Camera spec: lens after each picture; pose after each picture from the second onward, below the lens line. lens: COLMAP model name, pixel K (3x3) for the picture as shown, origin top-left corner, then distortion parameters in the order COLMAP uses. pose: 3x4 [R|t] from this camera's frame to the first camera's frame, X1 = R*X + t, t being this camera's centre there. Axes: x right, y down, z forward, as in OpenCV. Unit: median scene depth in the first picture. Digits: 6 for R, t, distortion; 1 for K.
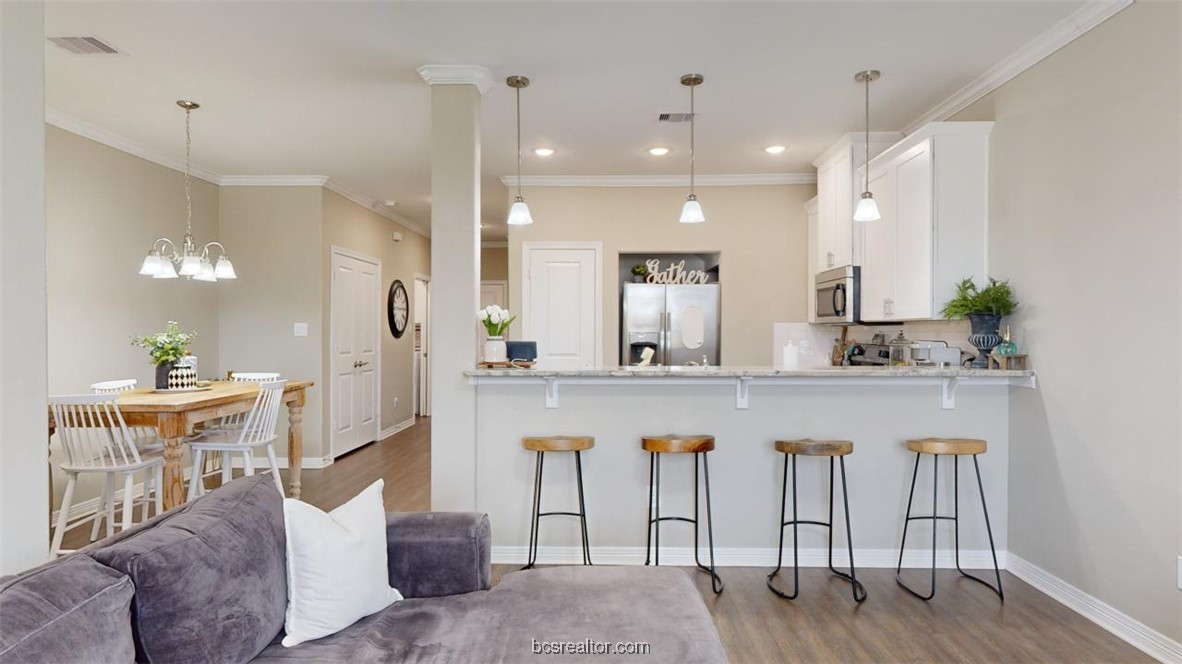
lens RADIAL K [[627.3, 0, 591.0], [0, 627.3, 332.0], [0, 0, 1]] dist [0.001787, 0.000214]
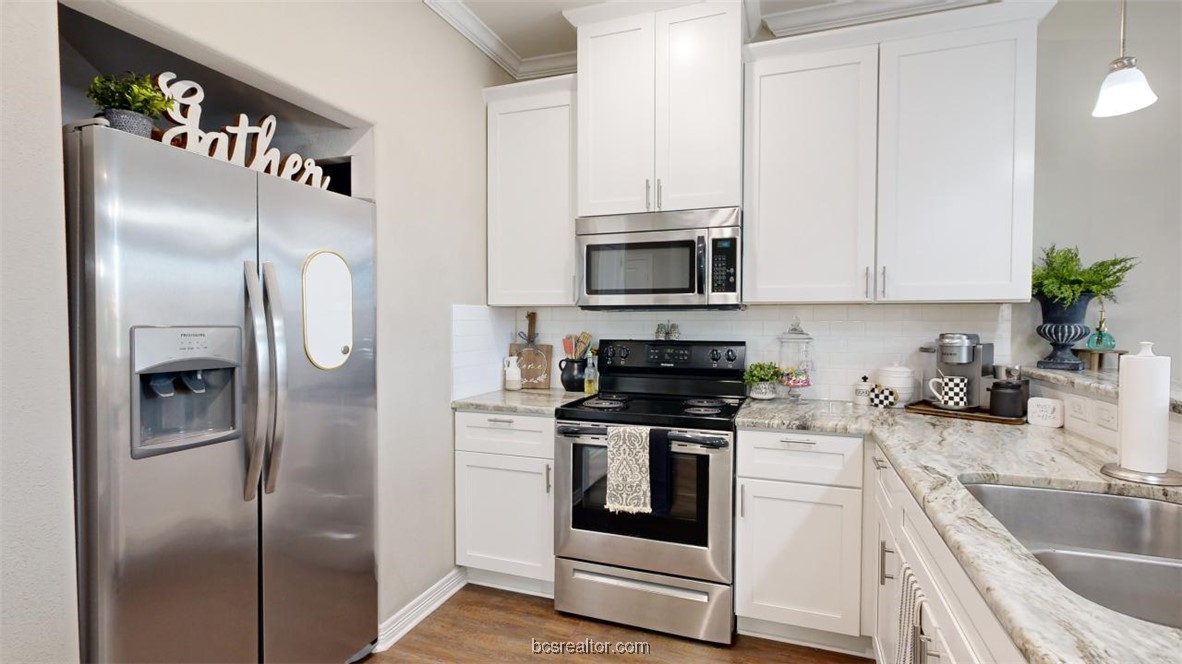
lens RADIAL K [[547.5, 0, 591.0], [0, 547.5, 332.0], [0, 0, 1]] dist [0.001353, 0.000063]
pose [[0.307089, -0.021828, 0.951431, -0.141554], [0.002702, 0.999753, 0.022064, -0.001370], [-0.951677, -0.004205, 0.307072, 1.150478]]
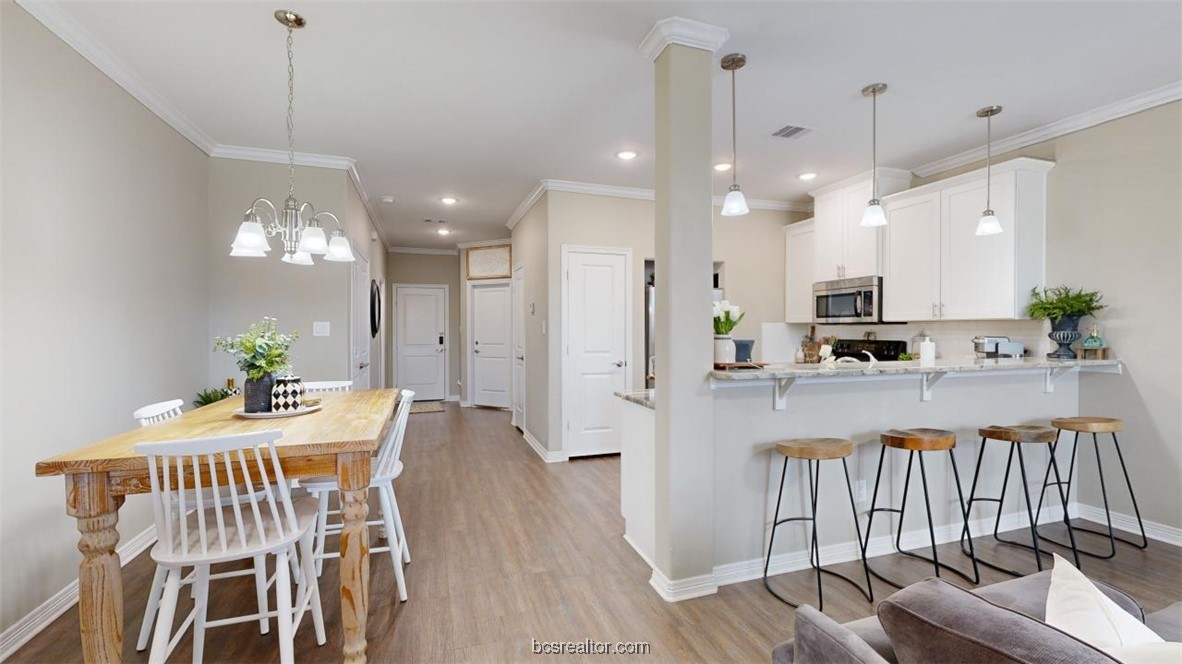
lens RADIAL K [[474.2, 0, 591.0], [0, 474.2, 332.0], [0, 0, 1]] dist [0.007893, 0.000234]
pose [[0.942908, -0.003794, 0.333031, -0.501764], [0.002952, 0.999991, 0.003033, -0.000509], [-0.333039, -0.001877, 0.942911, 0.363236]]
